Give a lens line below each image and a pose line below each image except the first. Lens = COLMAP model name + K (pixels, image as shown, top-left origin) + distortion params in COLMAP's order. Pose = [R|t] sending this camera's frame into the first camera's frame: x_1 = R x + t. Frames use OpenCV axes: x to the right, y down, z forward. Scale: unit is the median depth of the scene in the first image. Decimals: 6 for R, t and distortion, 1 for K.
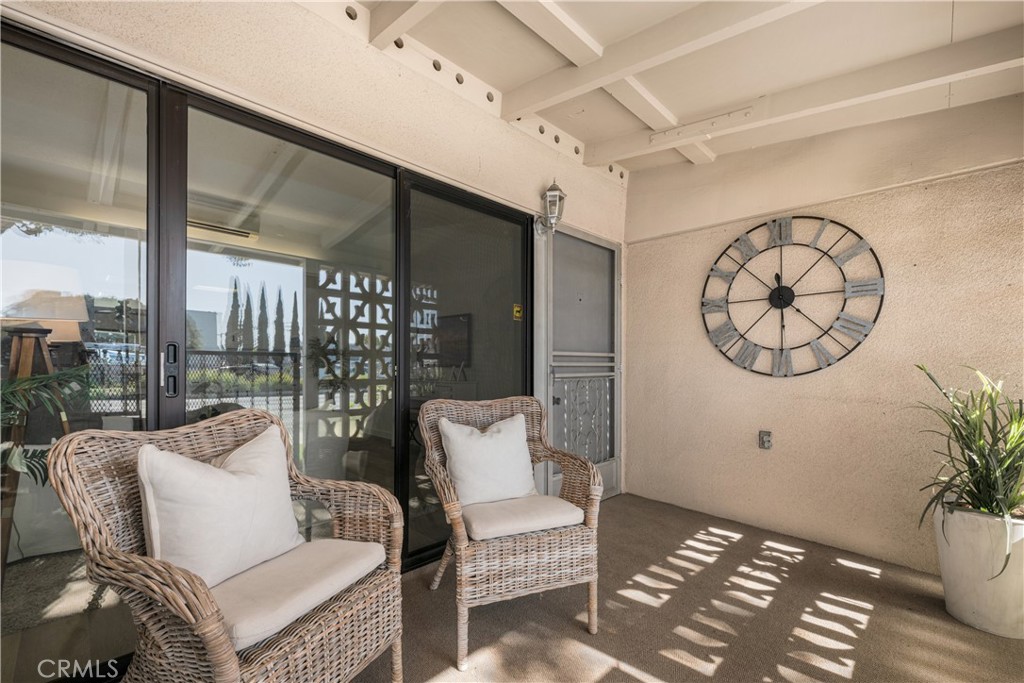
lens RADIAL K [[422.2, 0, 493.7], [0, 422.2, 364.9], [0, 0, 1]] dist [-0.009034, -0.000108]
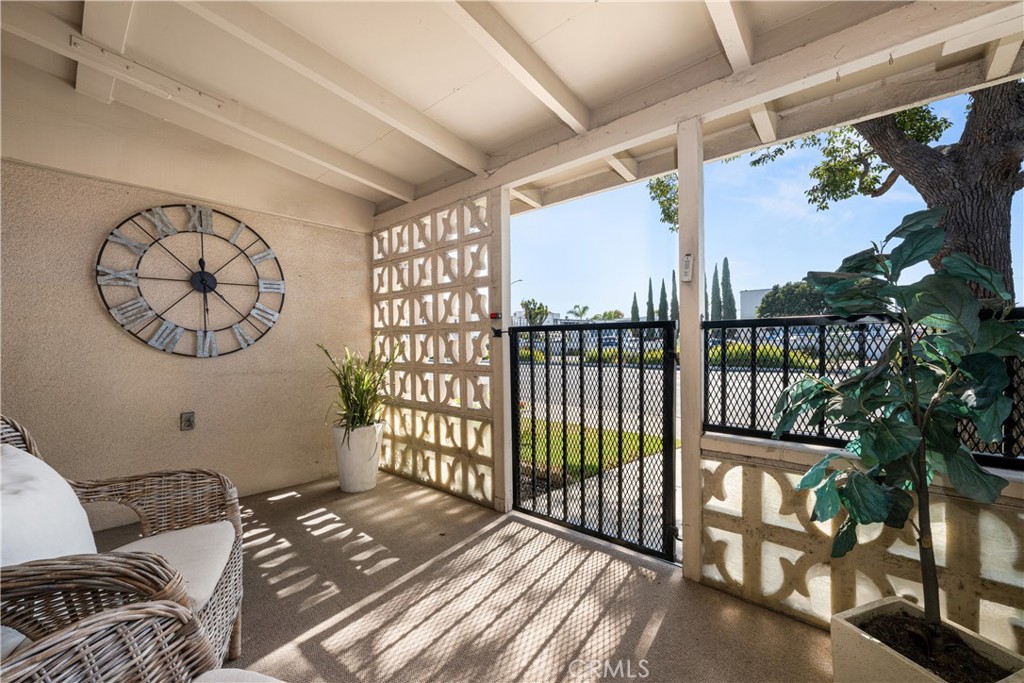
lens RADIAL K [[409.7, 0, 514.7], [0, 409.7, 347.2], [0, 0, 1]] dist [-0.001841, 0.000279]
pose [[-0.080137, -0.017226, 0.996635, -0.410980], [0.018489, 0.999653, 0.018765, -0.002610], [-0.996612, 0.019931, -0.079790, 0.313704]]
